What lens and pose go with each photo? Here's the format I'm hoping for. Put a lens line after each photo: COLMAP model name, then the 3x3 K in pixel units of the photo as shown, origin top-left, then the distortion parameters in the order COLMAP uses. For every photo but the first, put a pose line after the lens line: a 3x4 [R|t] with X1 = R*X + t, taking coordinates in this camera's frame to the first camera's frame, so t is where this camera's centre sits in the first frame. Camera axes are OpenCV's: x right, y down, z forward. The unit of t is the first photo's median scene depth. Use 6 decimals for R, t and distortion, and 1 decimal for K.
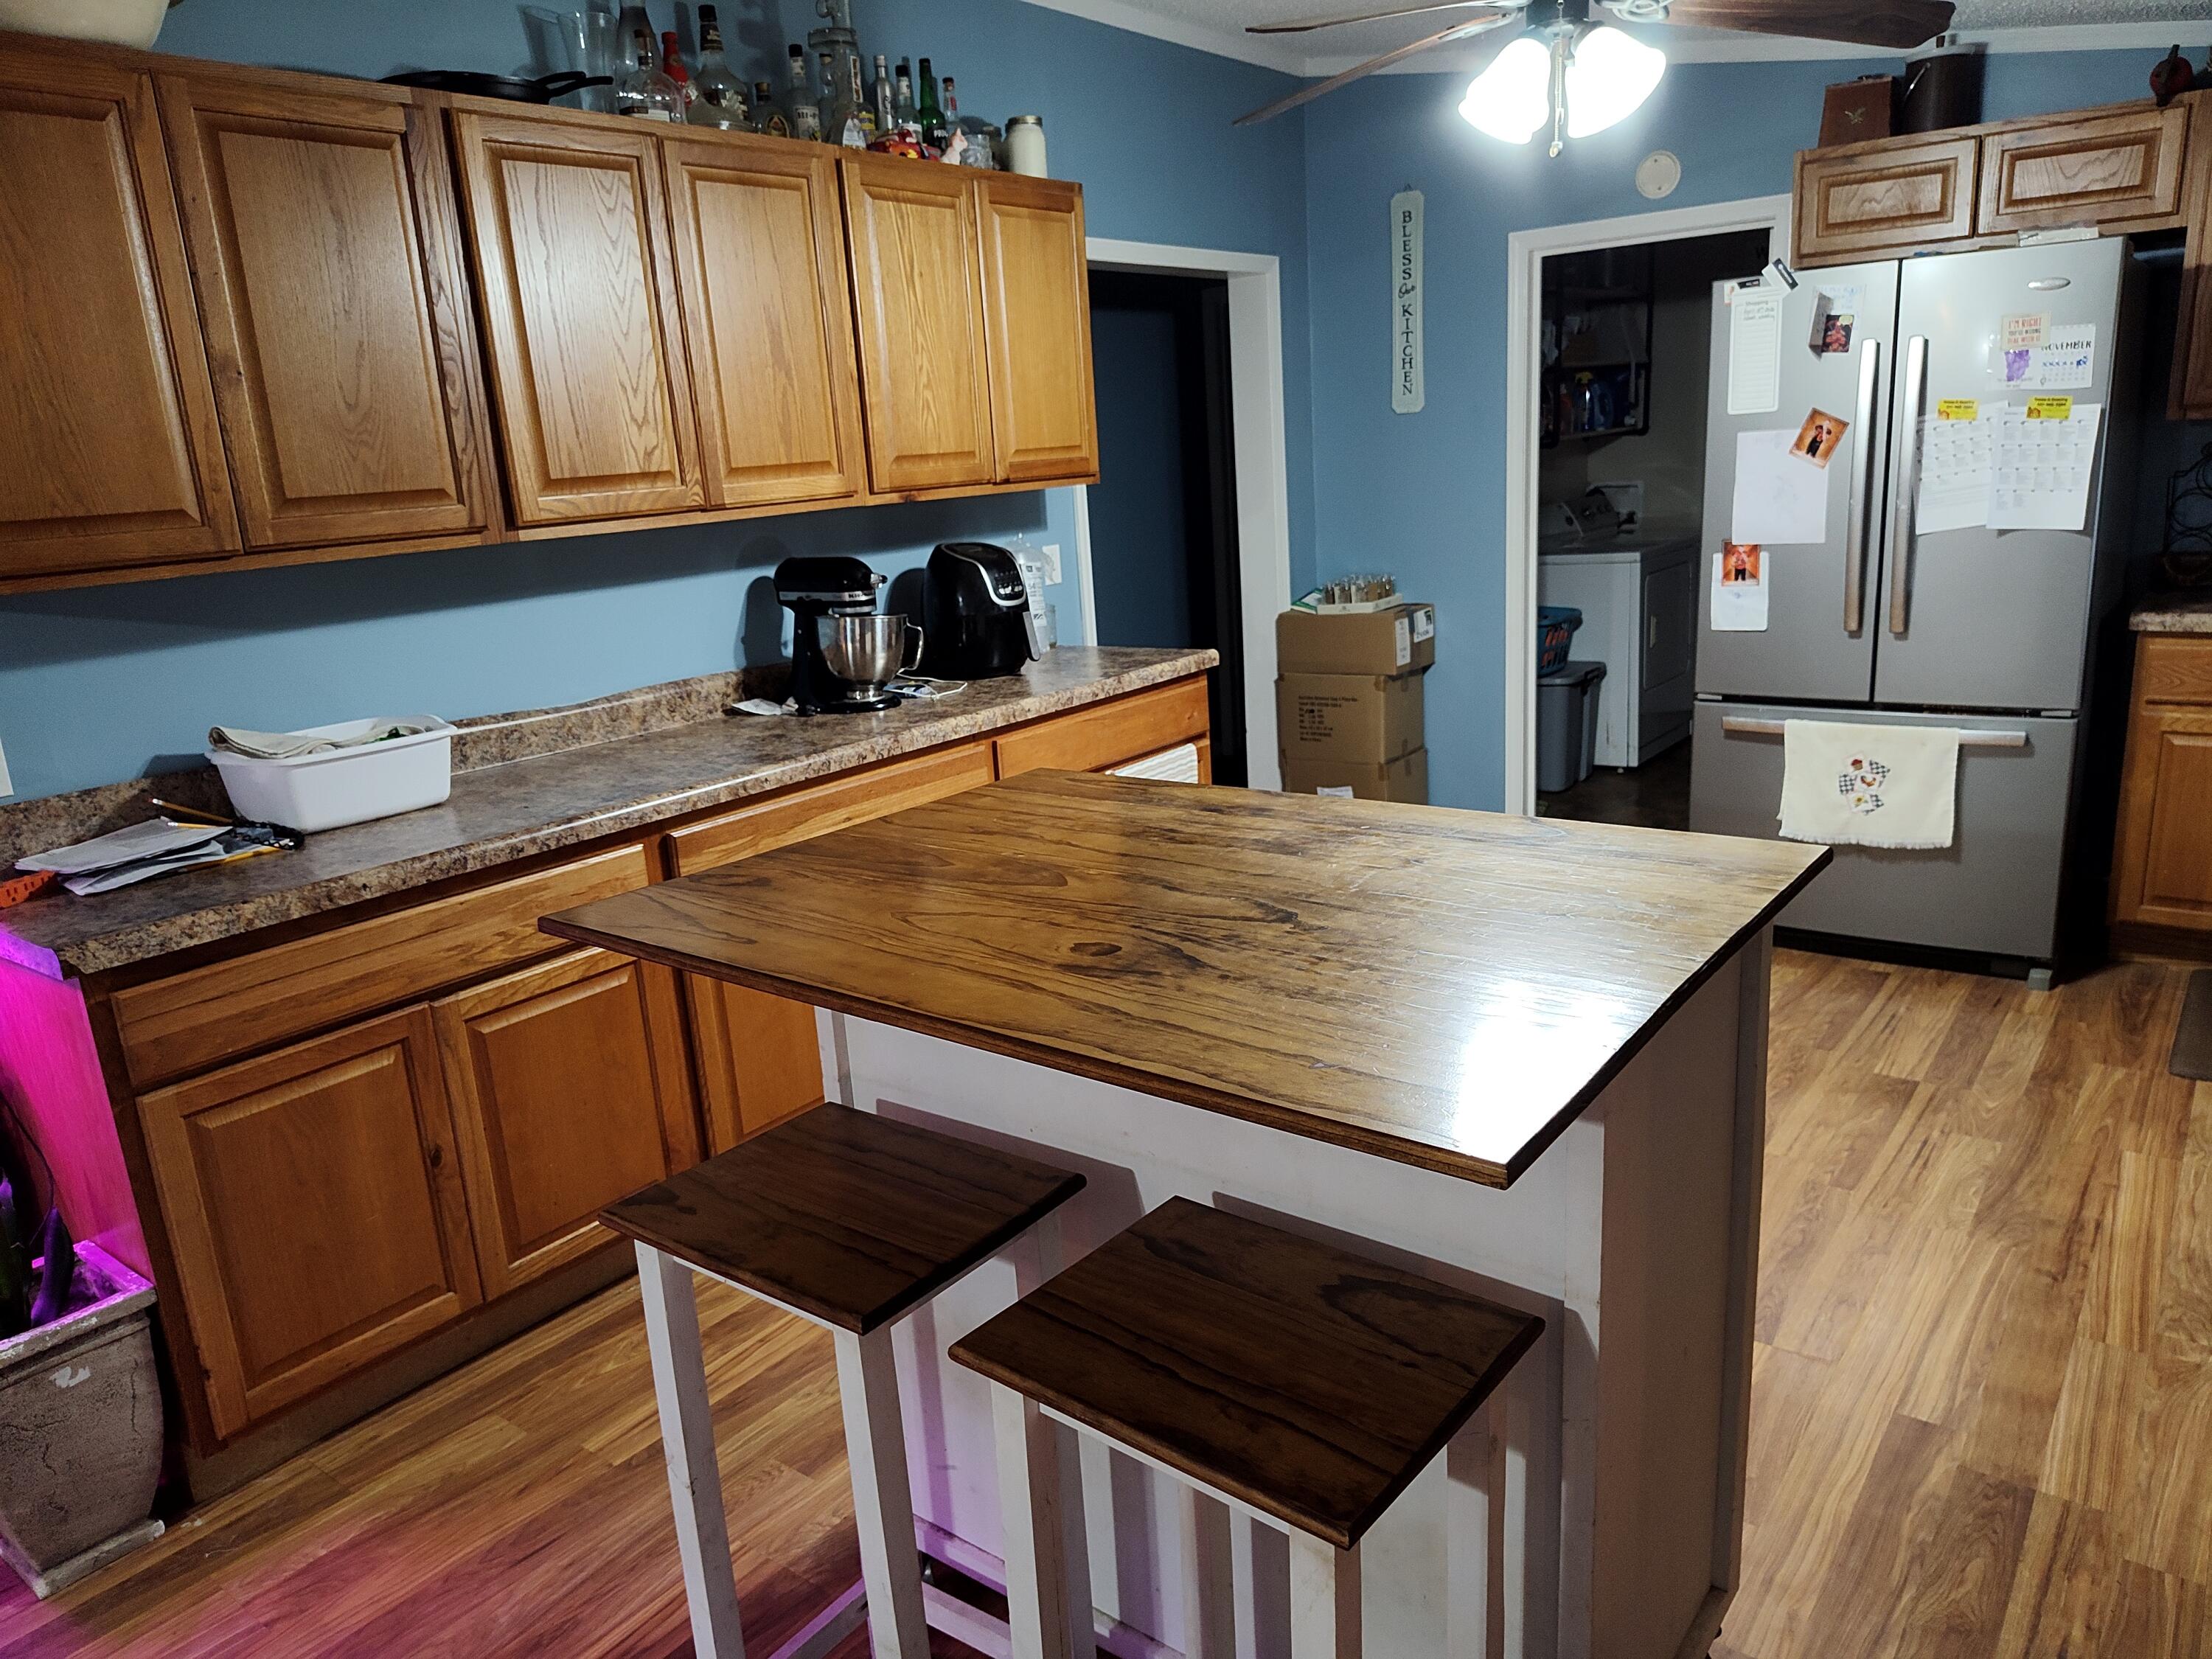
lens RADIAL K [[1537.0, 0, 1099.4], [0, 1537.0, 872.5], [0, 0, 1]] dist [-0.041201, -0.002346]
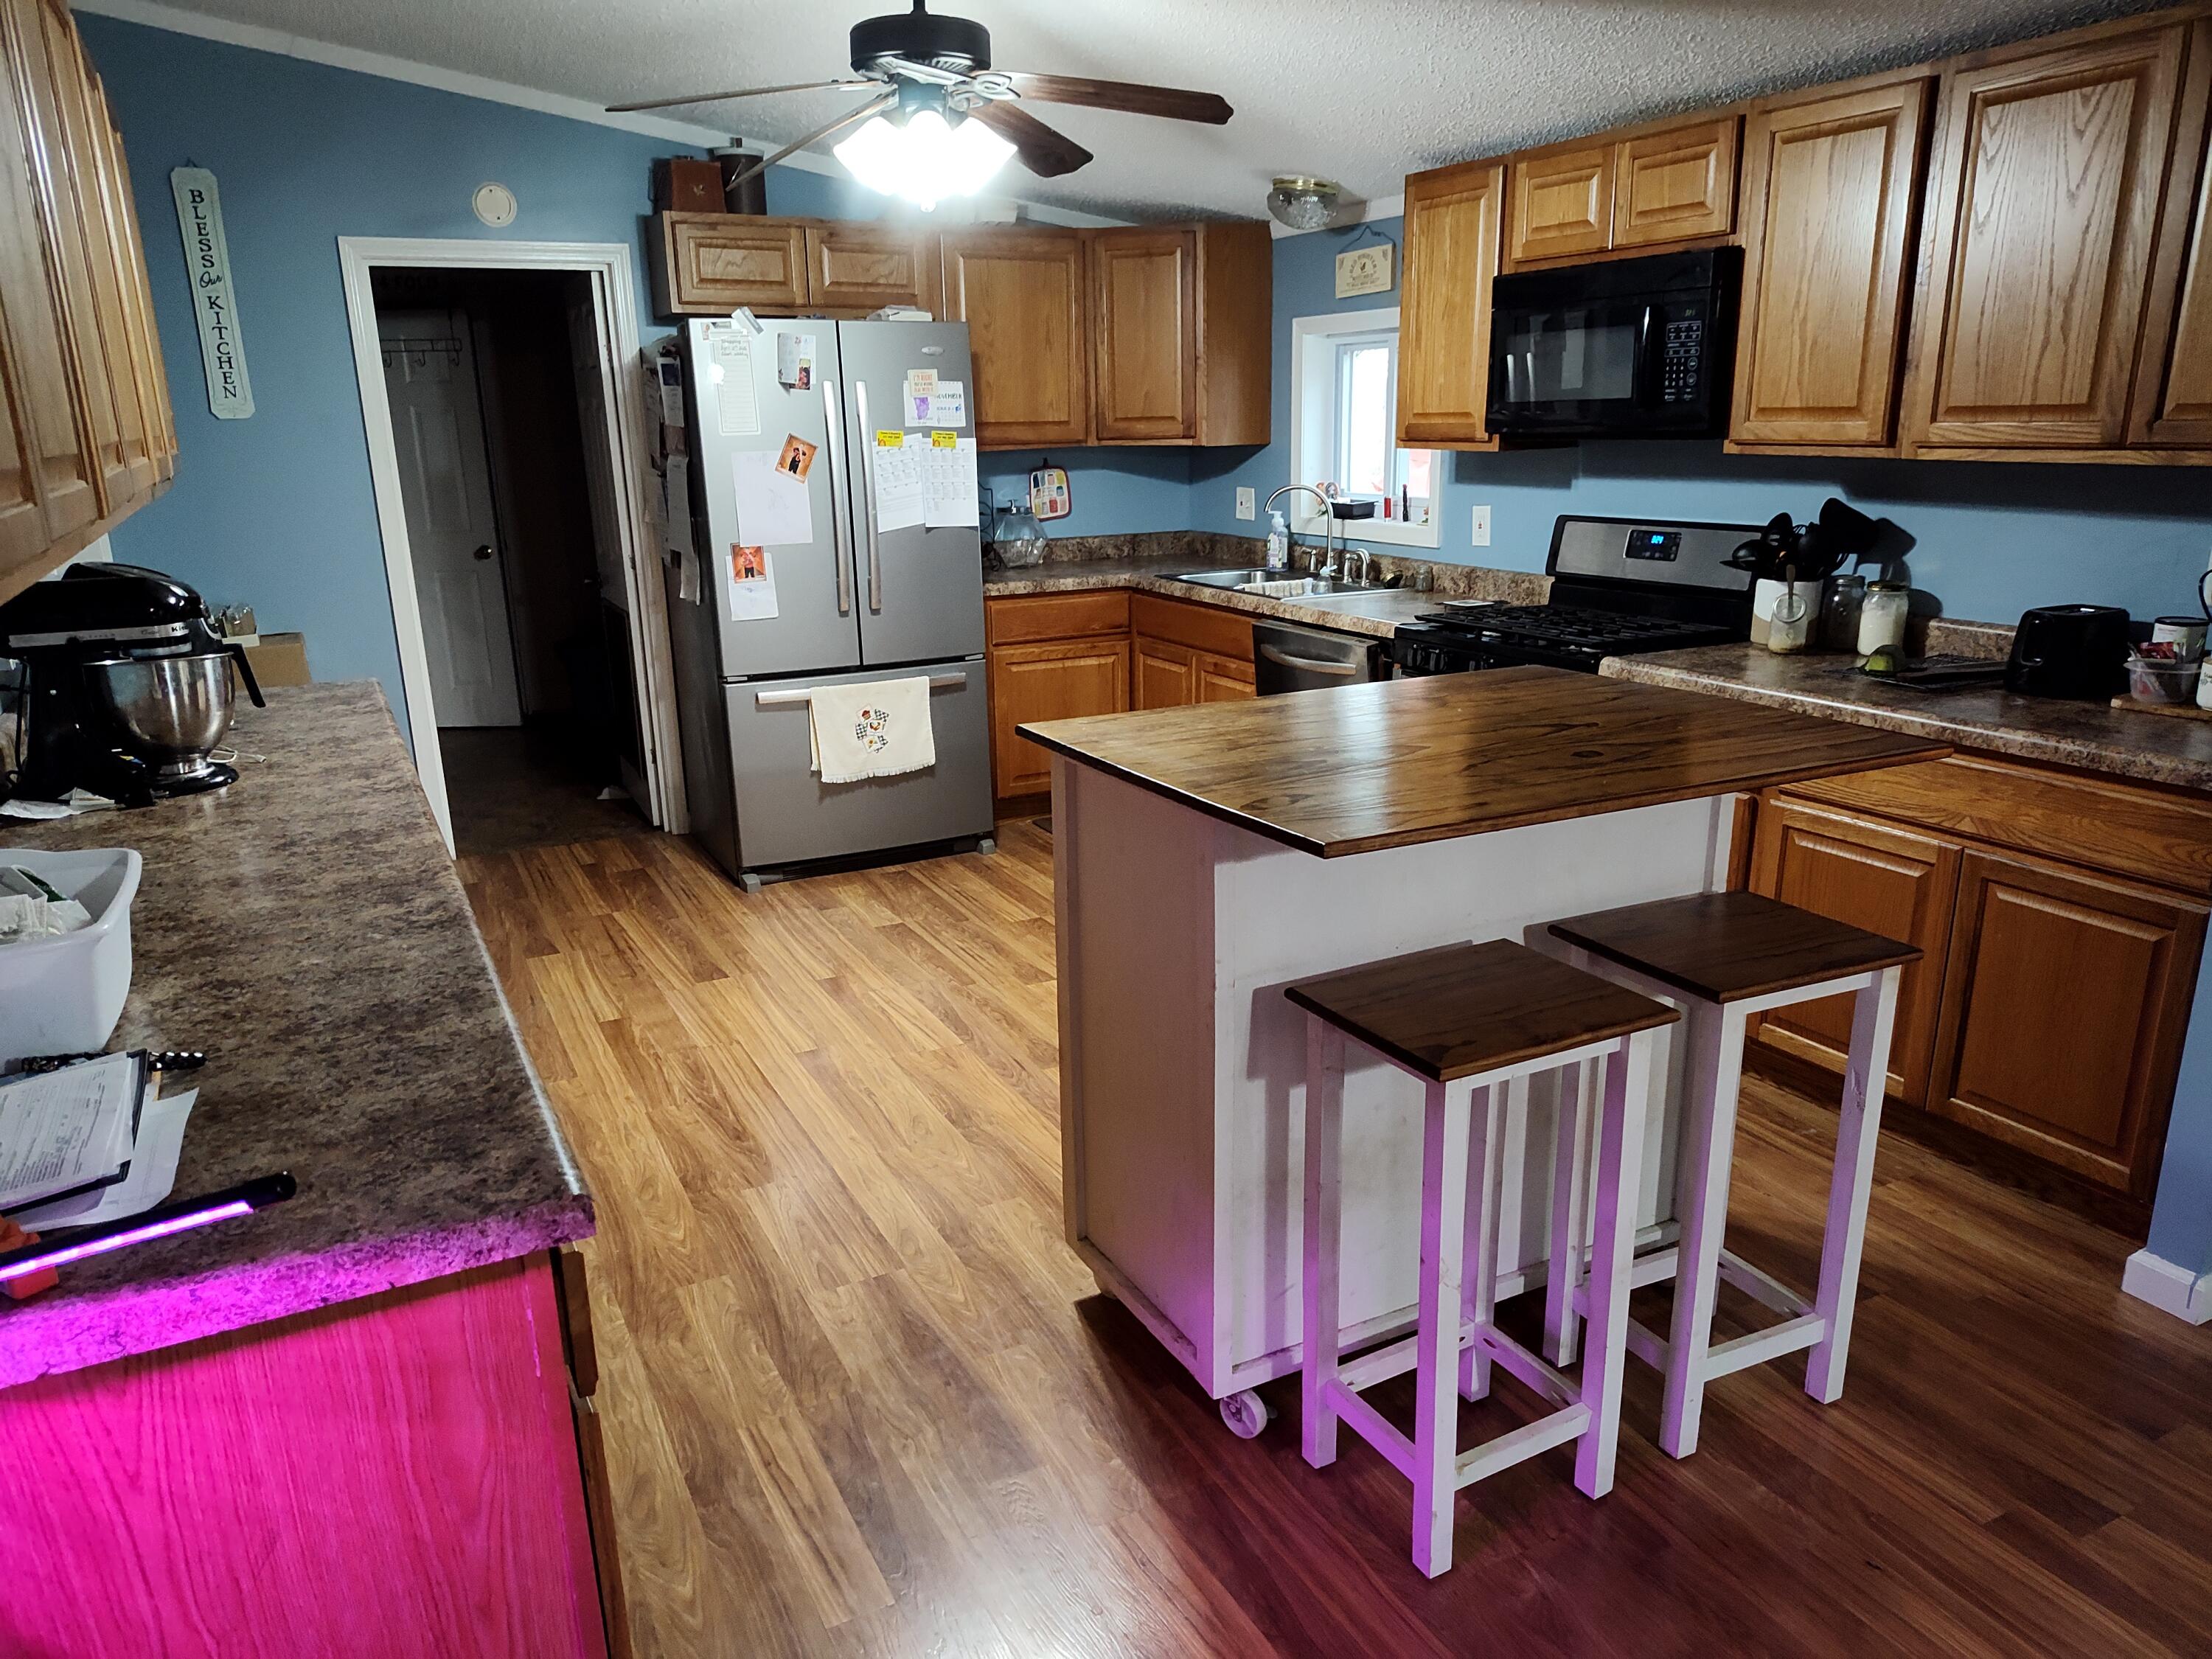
lens RADIAL K [[1489.1, 0, 1100.6], [0, 1489.1, 848.3], [0, 0, 1]] dist [0.050007, -0.070840]
pose [[0.415540, -0.196256, 0.888150, -0.568443], [0.233267, 0.966782, 0.104493, -0.048683], [-0.879155, 0.163756, 0.447517, 0.289531]]
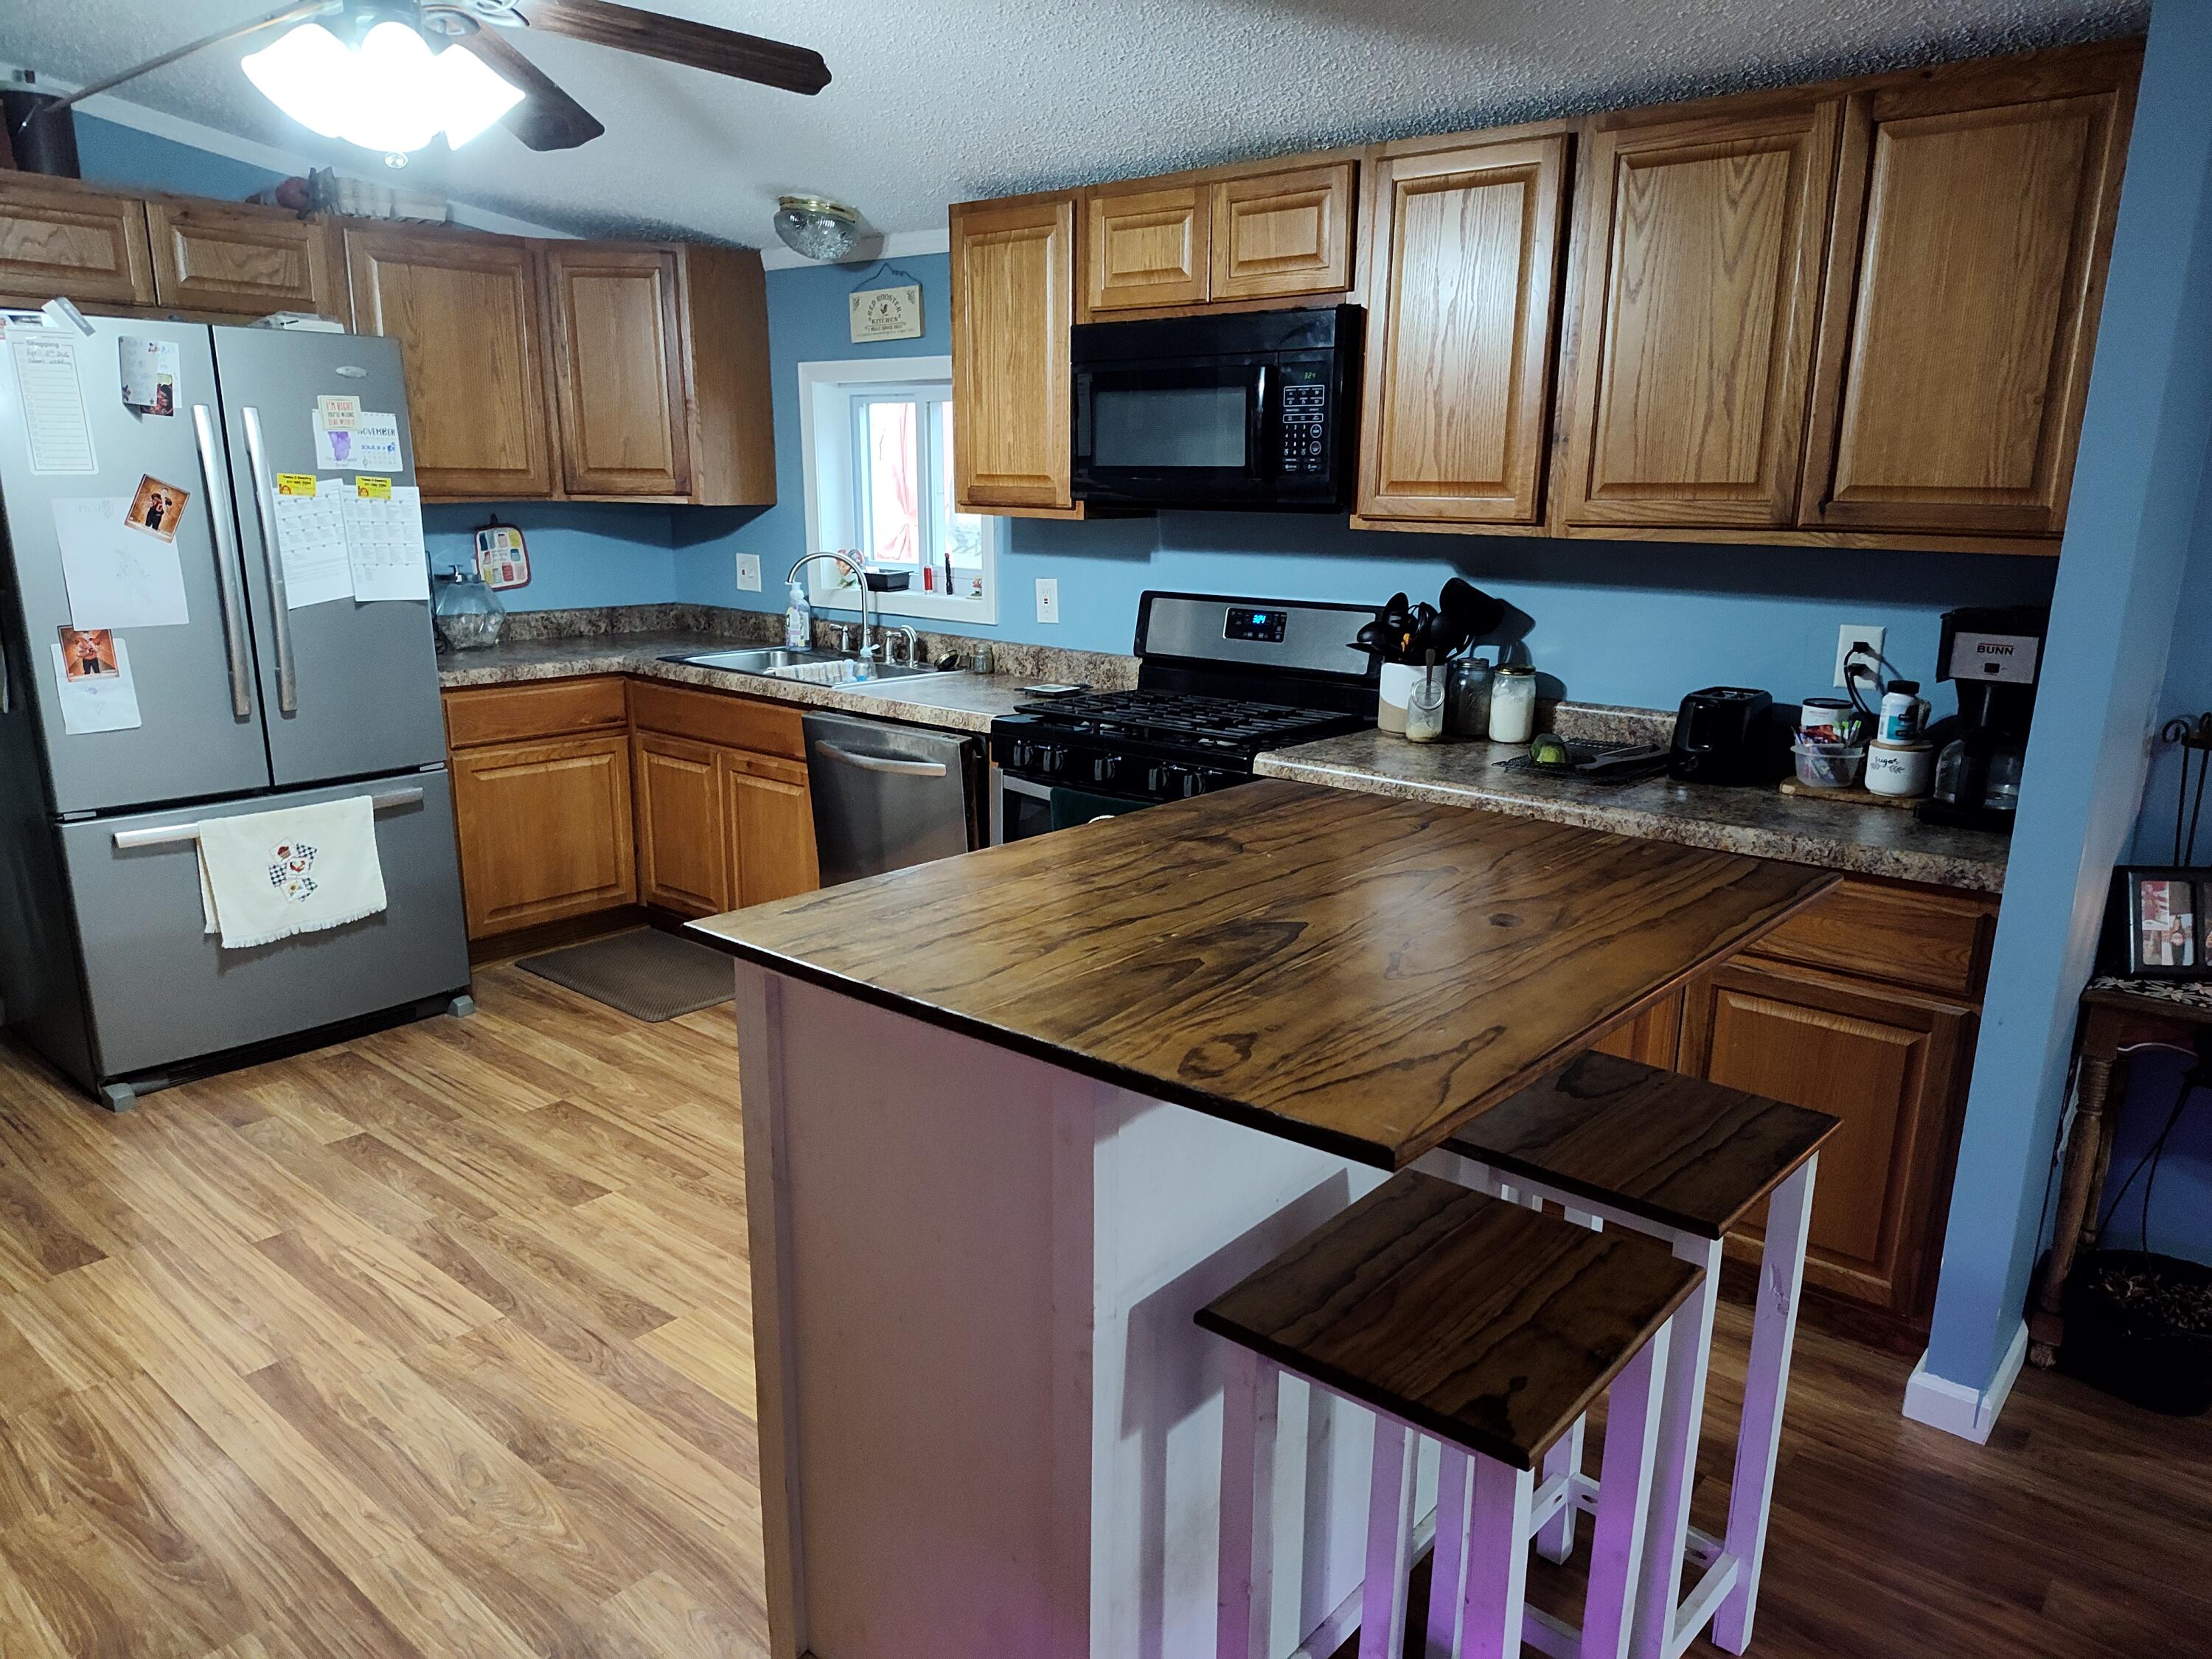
lens RADIAL K [[1497.2, 0, 1099.0], [0, 1497.2, 864.0], [0, 0, 1]] dist [0.007215, -0.008024]
pose [[0.037209, -0.184104, 0.982202, -0.414107], [0.251948, 0.952859, 0.169059, -0.096036], [-0.967025, 0.241174, 0.081840, 0.441522]]
